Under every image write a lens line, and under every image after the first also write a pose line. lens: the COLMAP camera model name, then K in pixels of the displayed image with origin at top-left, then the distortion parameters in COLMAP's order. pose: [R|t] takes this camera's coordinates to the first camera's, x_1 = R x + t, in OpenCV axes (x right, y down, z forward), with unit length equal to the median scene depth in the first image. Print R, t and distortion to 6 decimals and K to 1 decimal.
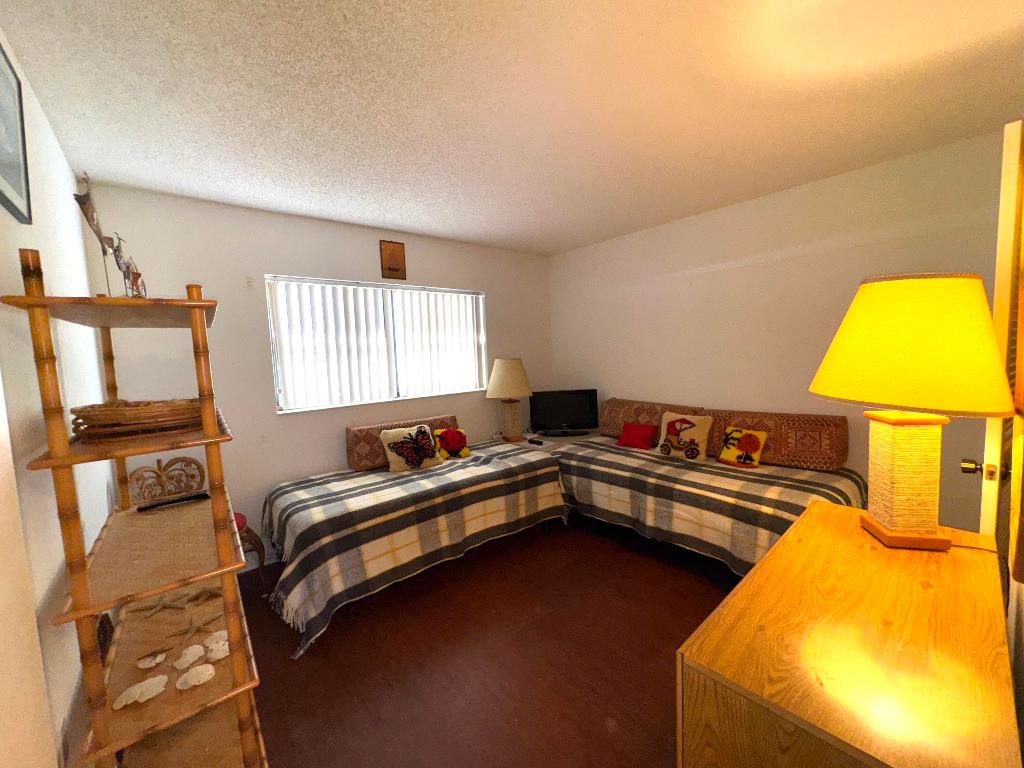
lens RADIAL K [[408.7, 0, 512.9], [0, 408.7, 383.0], [0, 0, 1]] dist [-0.003793, -0.001015]
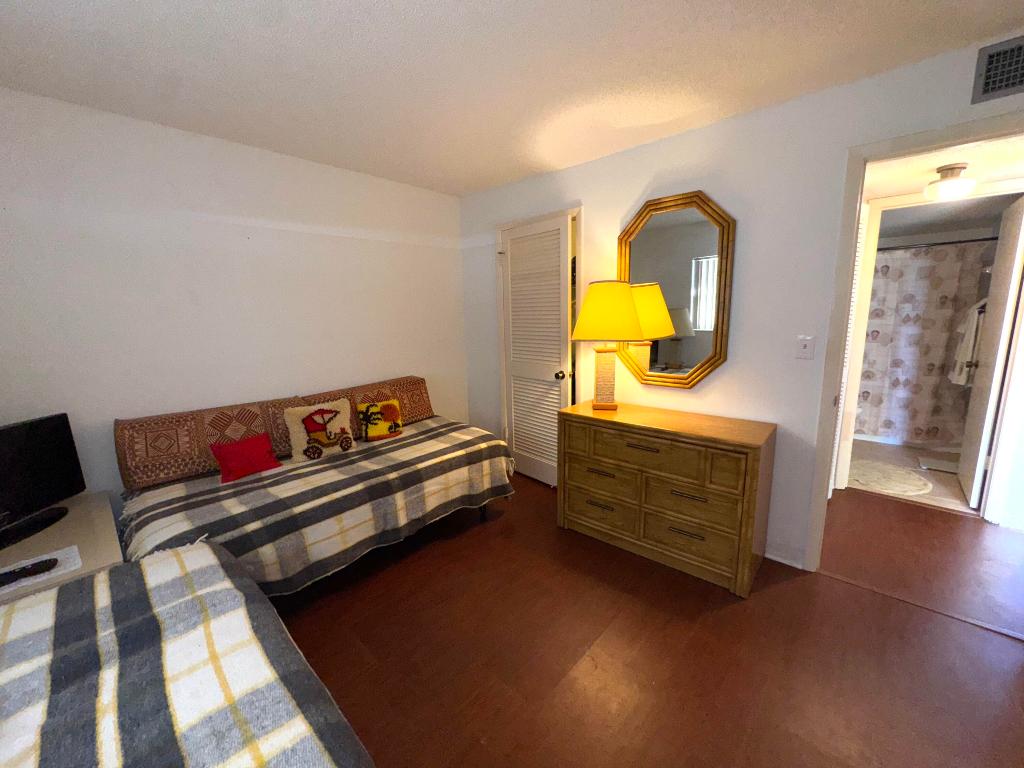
lens RADIAL K [[408.7, 0, 511.5], [0, 408.7, 382.7], [0, 0, 1]] dist [-0.003793, -0.001015]
pose [[-0.124516, -0.130906, 0.983544, -0.482428], [0.111044, 0.983193, 0.144917, -0.046545], [-0.985984, 0.127261, -0.107887, 0.785299]]
